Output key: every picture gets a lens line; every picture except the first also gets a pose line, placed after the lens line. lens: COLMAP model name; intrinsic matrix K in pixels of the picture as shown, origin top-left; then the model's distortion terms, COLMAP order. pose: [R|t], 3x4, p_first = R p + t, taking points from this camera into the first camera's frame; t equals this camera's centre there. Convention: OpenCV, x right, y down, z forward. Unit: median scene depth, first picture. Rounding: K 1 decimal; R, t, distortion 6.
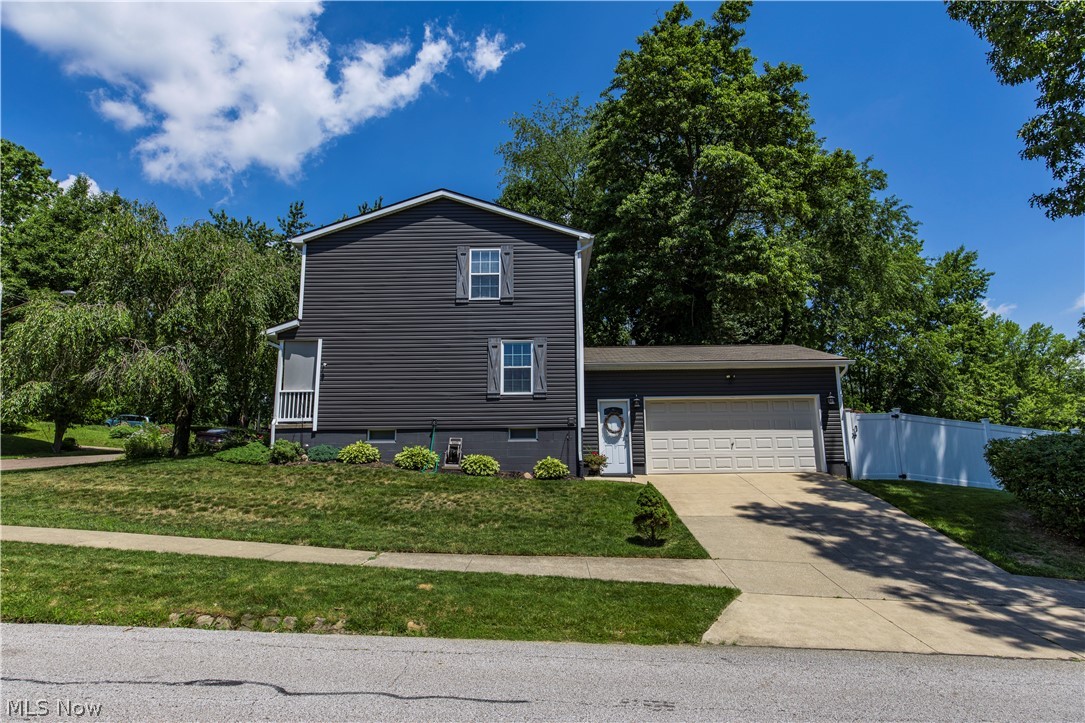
lens RADIAL K [[598.8, 0, 542.5], [0, 598.8, 361.5], [0, 0, 1]] dist [-0.016170, -0.000281]
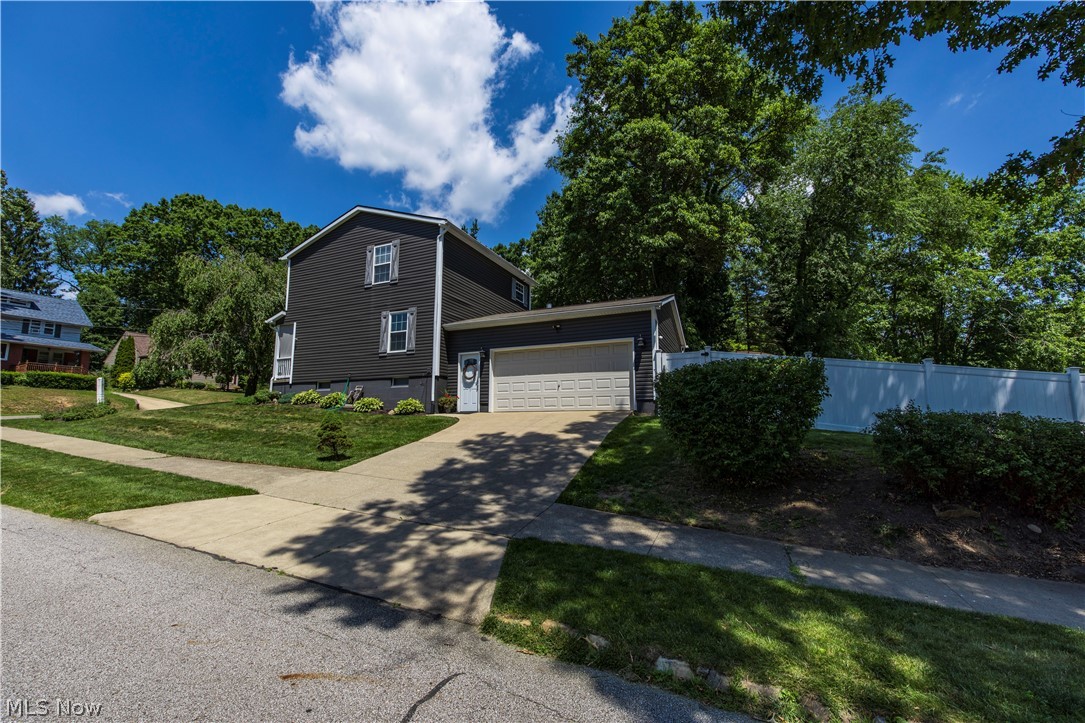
lens RADIAL K [[434.0, 0, 541.3], [0, 434.0, 368.8], [0, 0, 1]] dist [-0.000541, 0.000016]
pose [[0.918669, -0.038693, -0.393130, 0.614225], [0.062589, 0.996878, 0.048142, 0.064168], [0.390039, -0.068832, 0.918222, 0.235987]]
